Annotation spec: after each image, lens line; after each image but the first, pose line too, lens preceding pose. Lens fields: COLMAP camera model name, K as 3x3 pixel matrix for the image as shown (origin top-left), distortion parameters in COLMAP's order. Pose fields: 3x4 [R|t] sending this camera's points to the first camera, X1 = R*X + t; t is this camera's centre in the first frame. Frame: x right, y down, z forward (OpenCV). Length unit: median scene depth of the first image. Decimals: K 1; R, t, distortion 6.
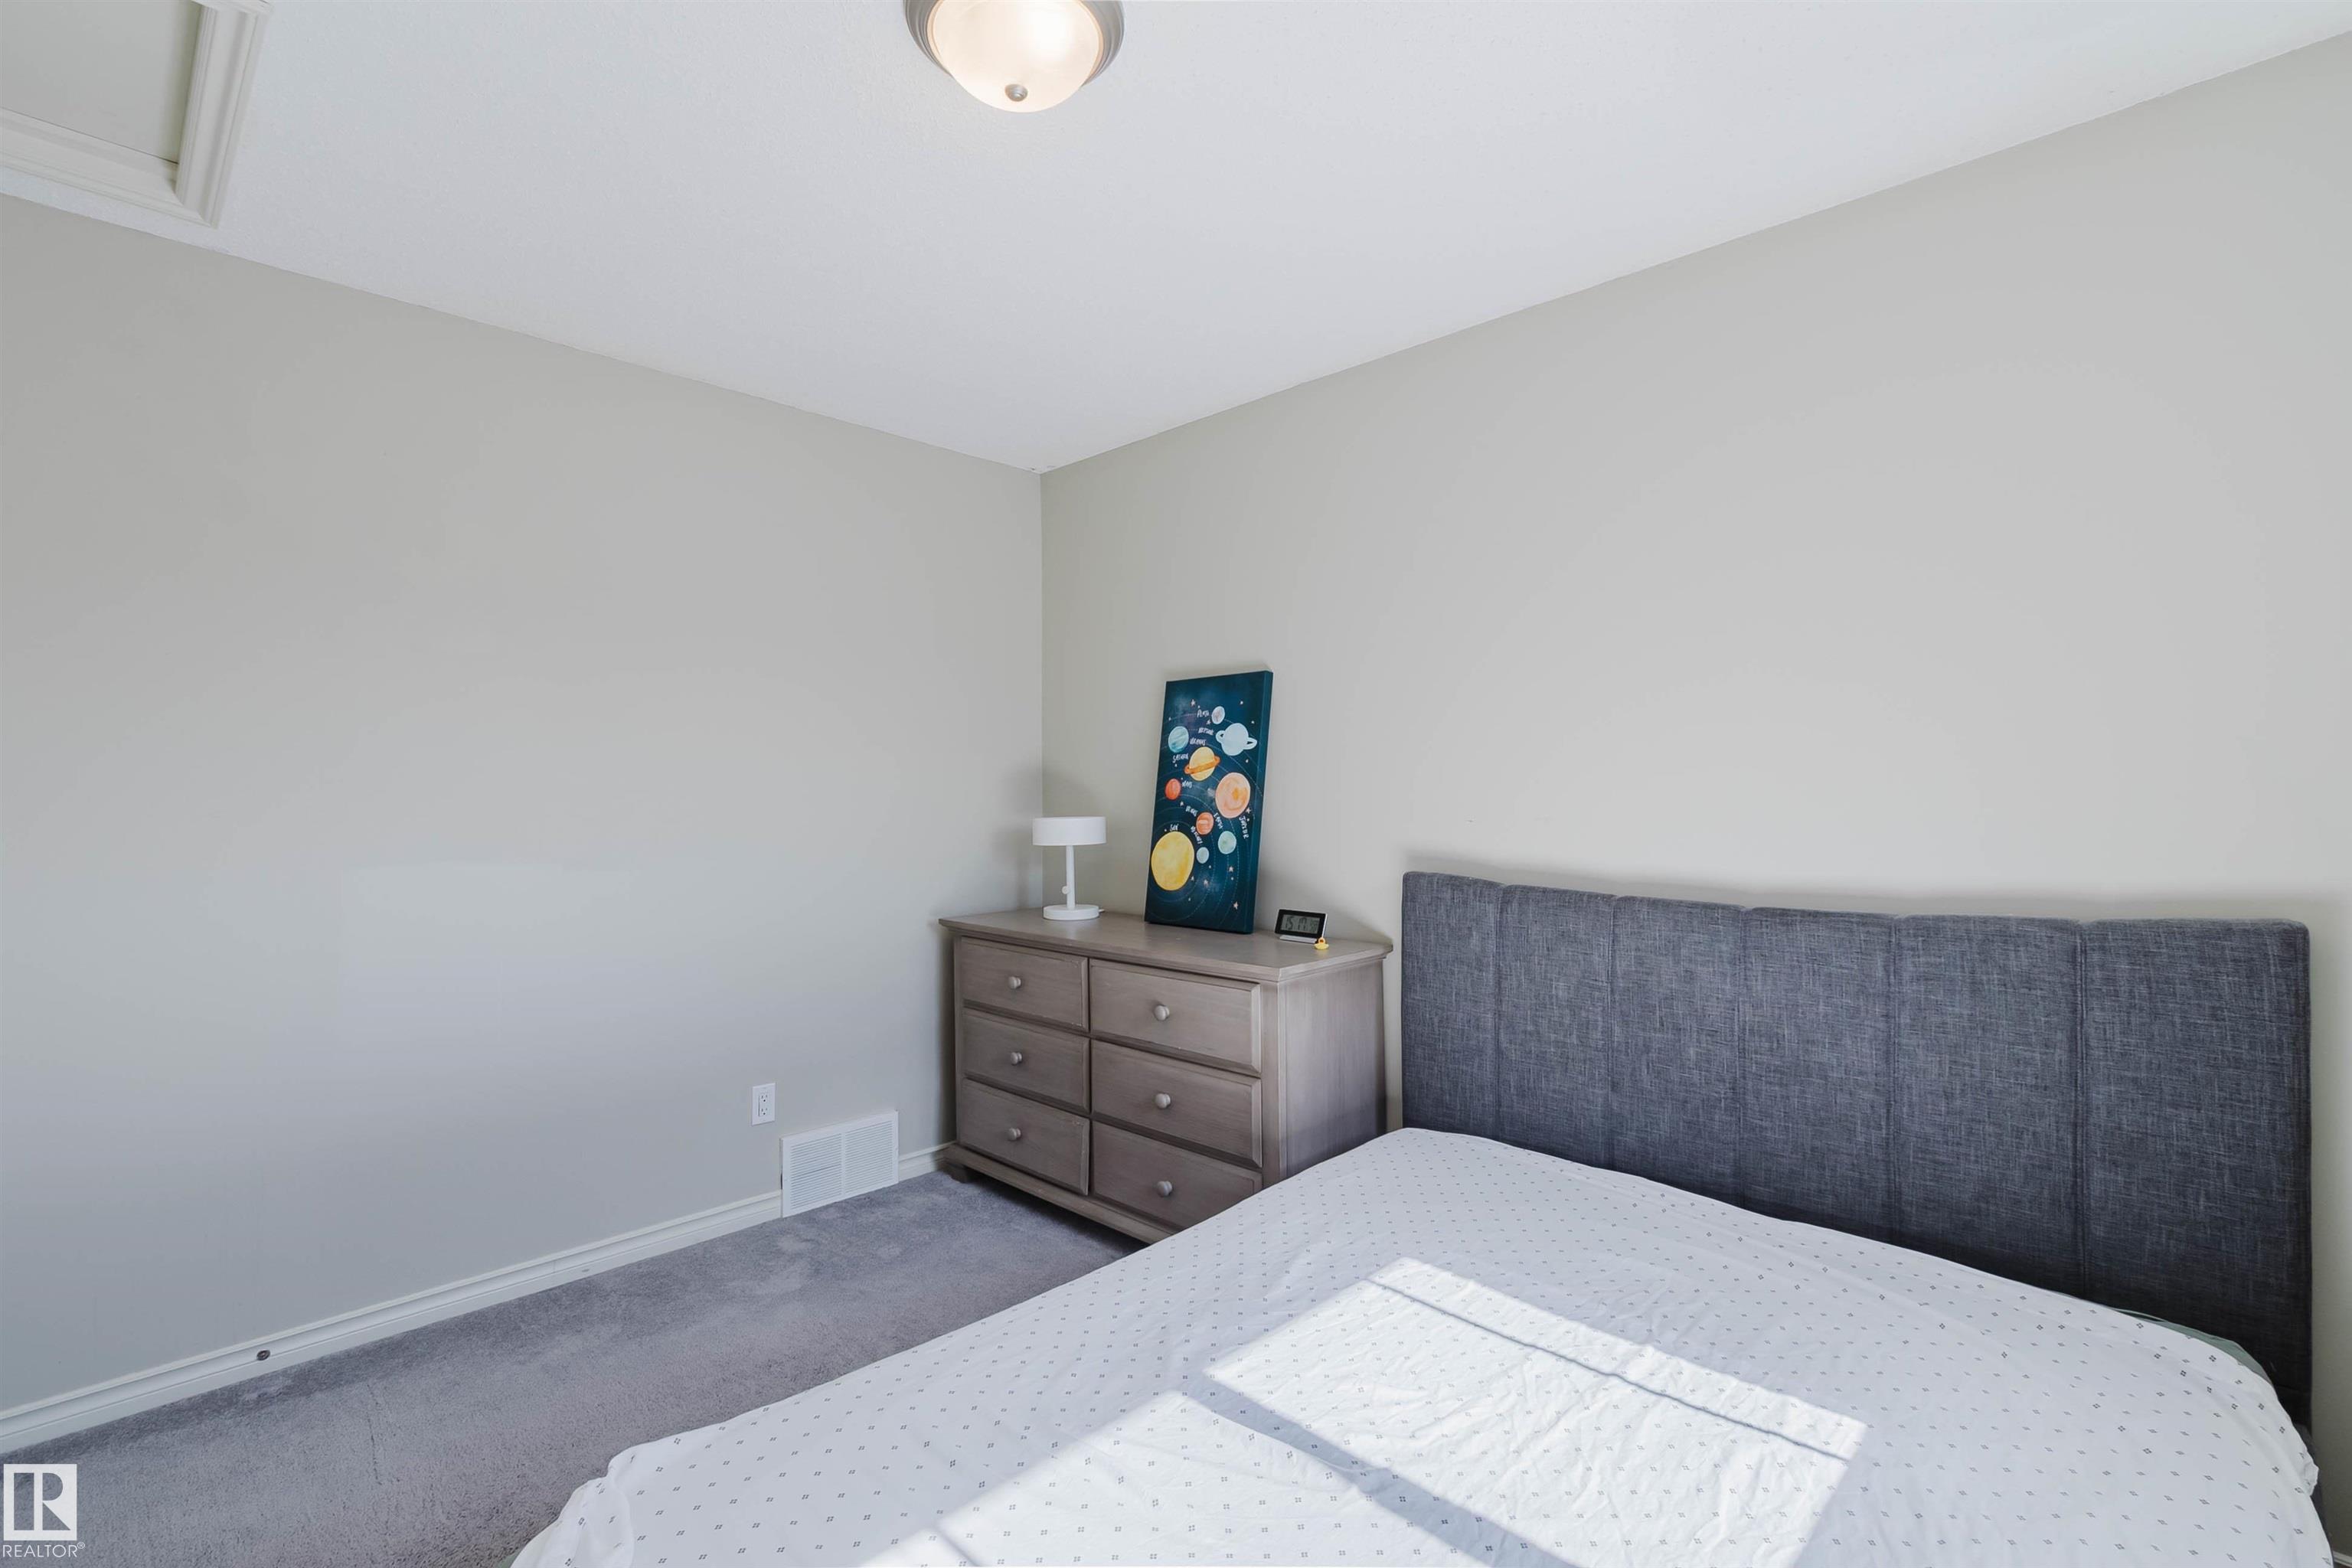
lens RADIAL K [[1074.8, 0, 1158.3], [0, 1074.8, 786.2], [0, 0, 1]] dist [0.001951, -0.000030]
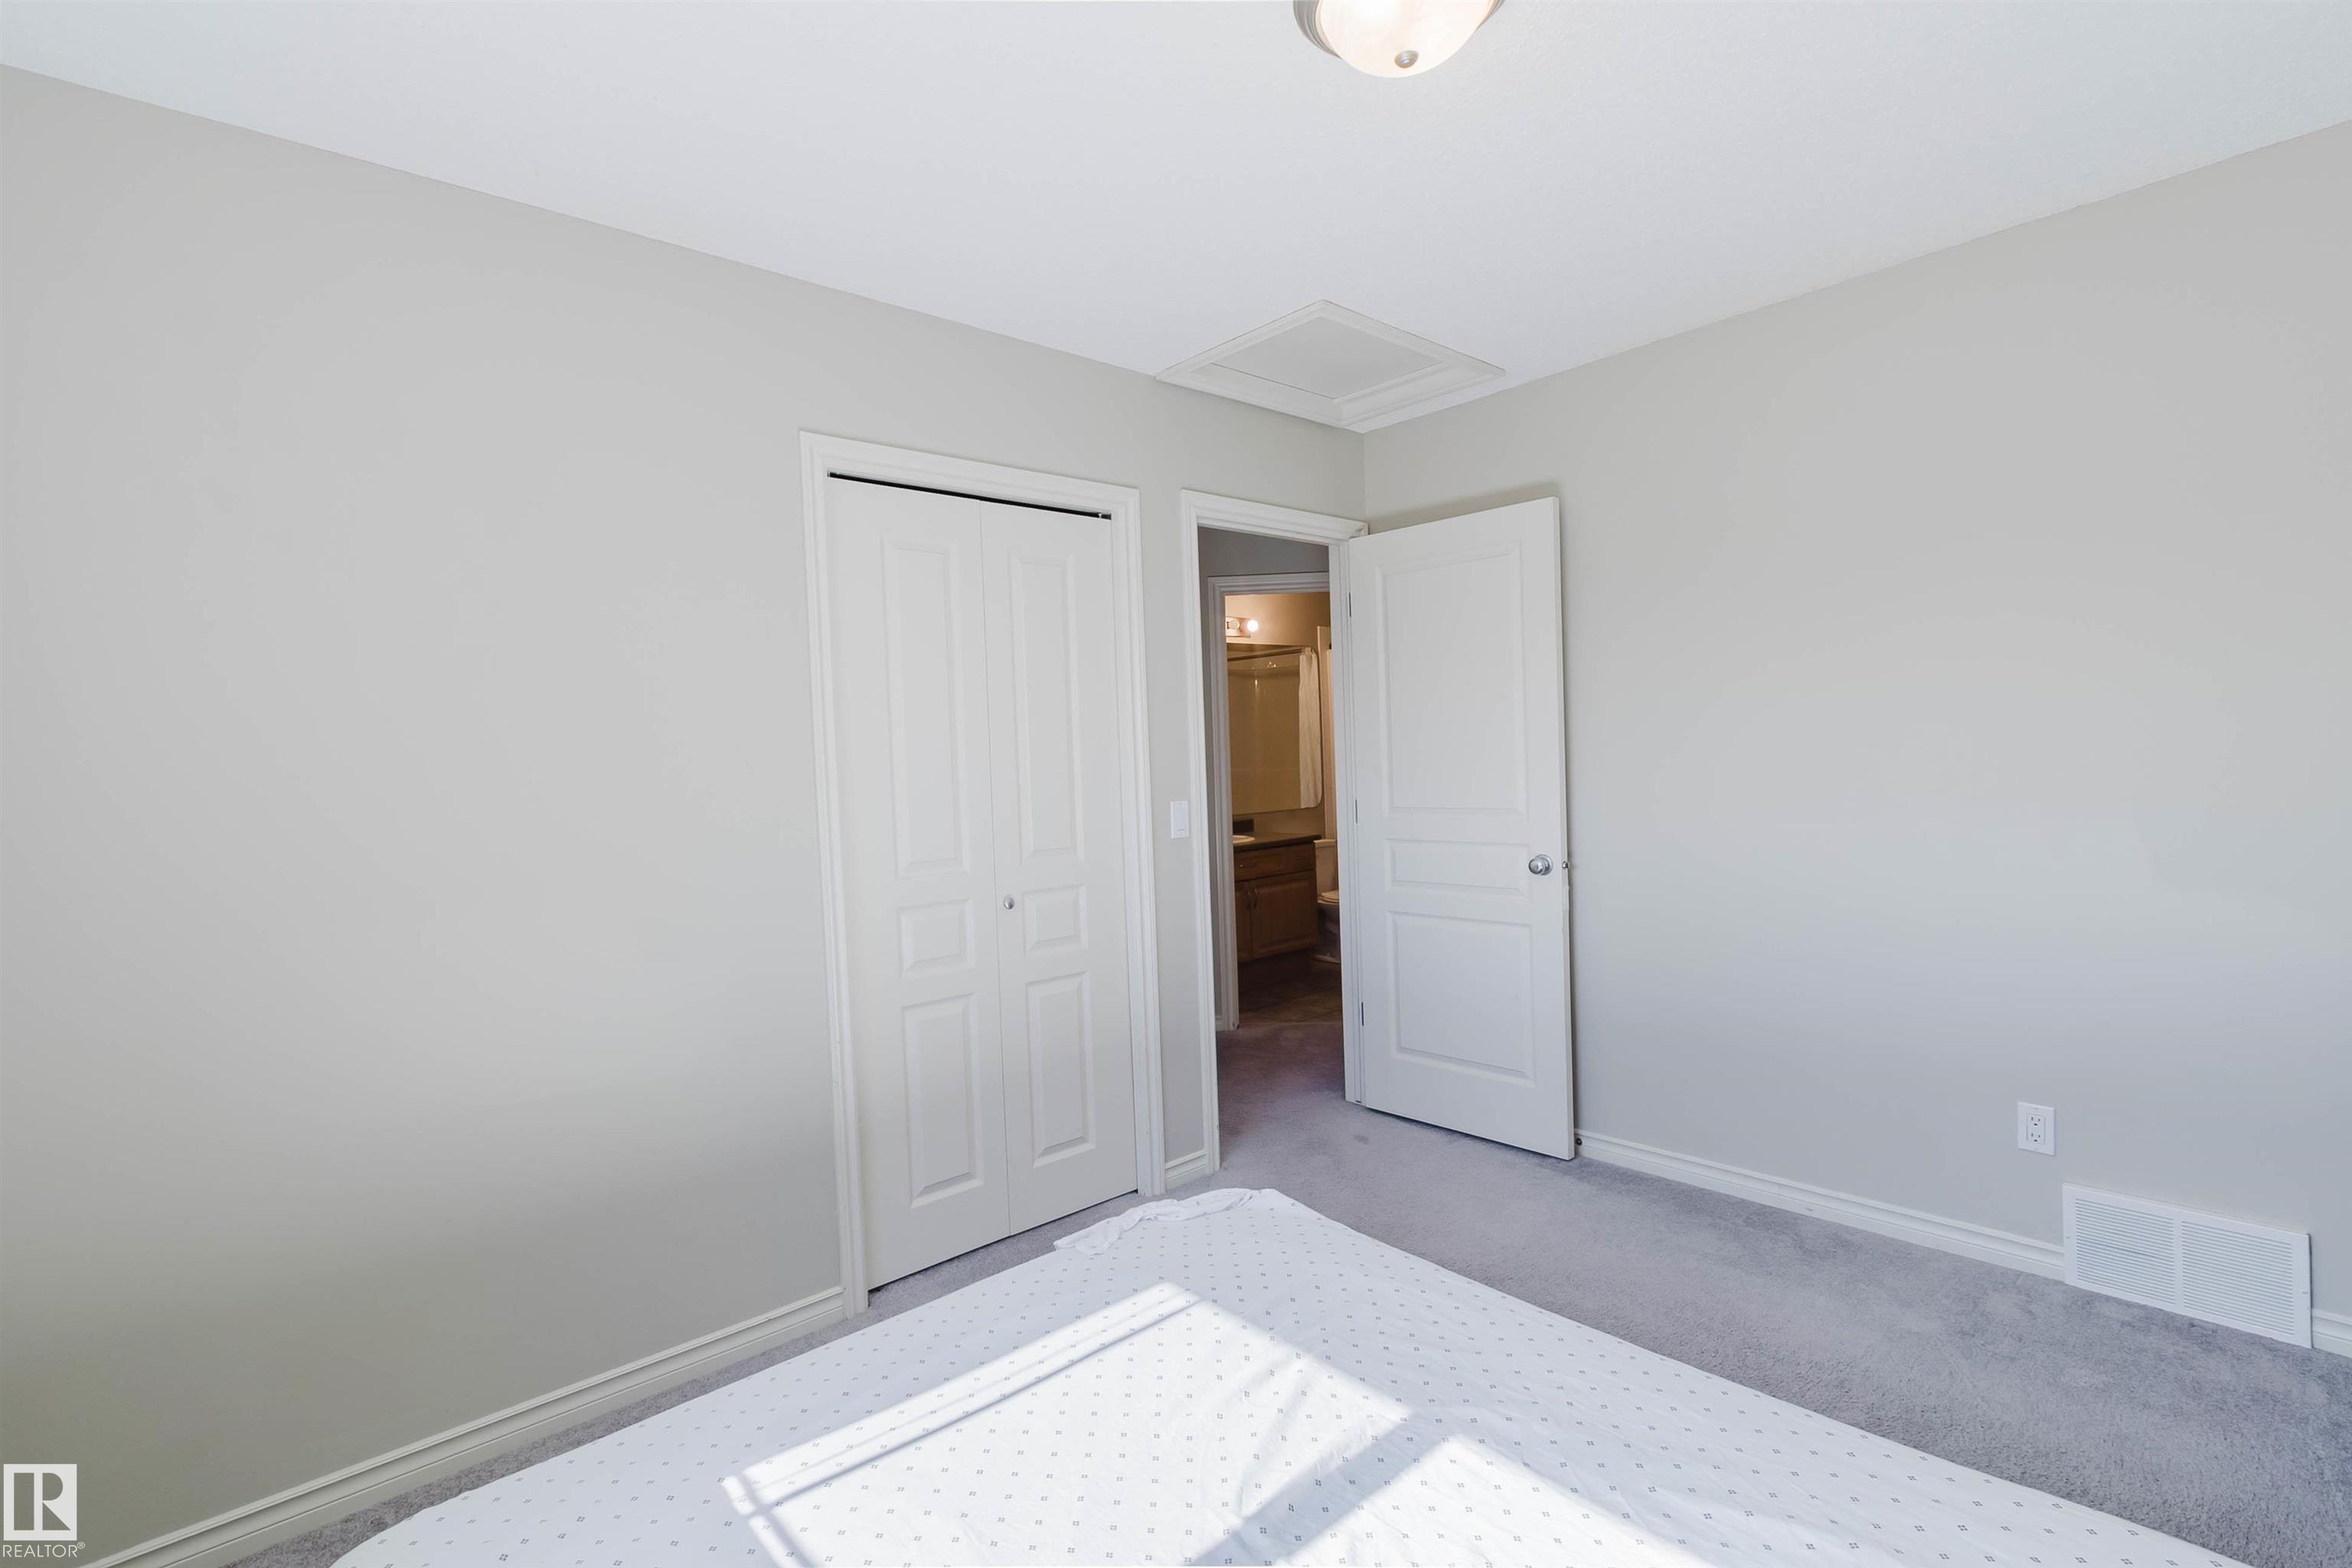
lens RADIAL K [[1074.8, 0, 1158.3], [0, 1074.8, 786.2], [0, 0, 1]] dist [0.001951, -0.000030]
pose [[-0.066056, 0.036177, -0.997160, 0.458660], [0.044044, 0.998474, 0.033307, -0.011515], [0.996843, -0.041719, -0.067549, 0.419036]]
